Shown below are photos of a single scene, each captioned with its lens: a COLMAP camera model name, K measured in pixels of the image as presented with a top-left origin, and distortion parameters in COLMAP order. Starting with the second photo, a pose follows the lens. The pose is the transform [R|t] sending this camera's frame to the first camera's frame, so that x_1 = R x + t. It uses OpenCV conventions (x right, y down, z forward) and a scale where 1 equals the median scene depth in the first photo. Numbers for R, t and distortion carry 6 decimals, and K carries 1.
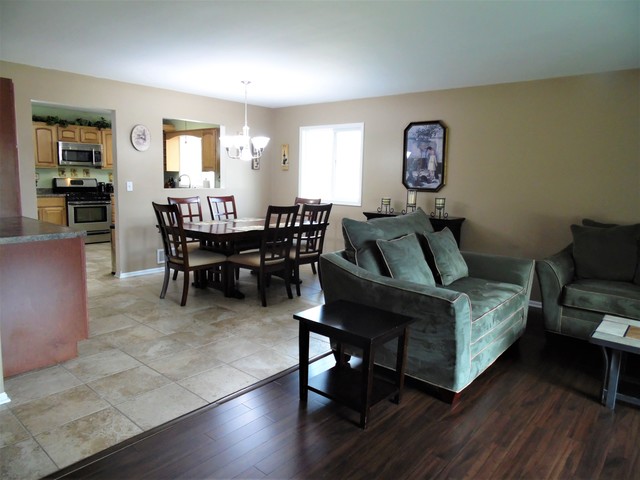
lens RADIAL K [[435.5, 0, 320.0], [0, 435.5, 240.0], [0, 0, 1]] dist [-0.019072, 0.002760]
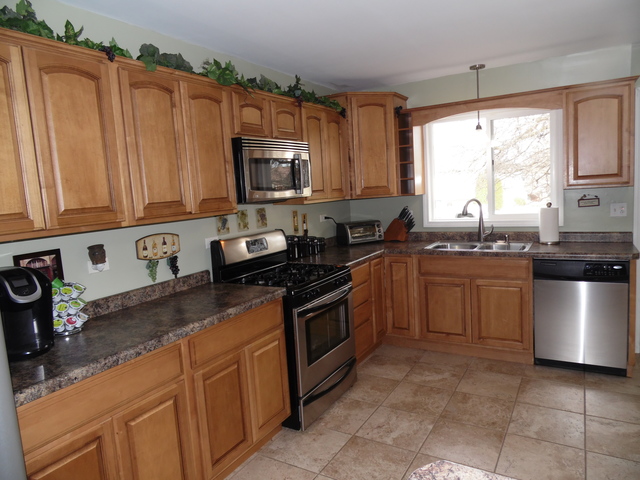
lens RADIAL K [[435.5, 0, 320.0], [0, 435.5, 240.0], [0, 0, 1]] dist [-0.019072, 0.002760]
pose [[0.979547, -0.108467, 0.169478, -0.604981], [0.113229, 0.993394, -0.018658, -0.131174], [-0.166335, 0.037466, 0.985357, 0.648226]]
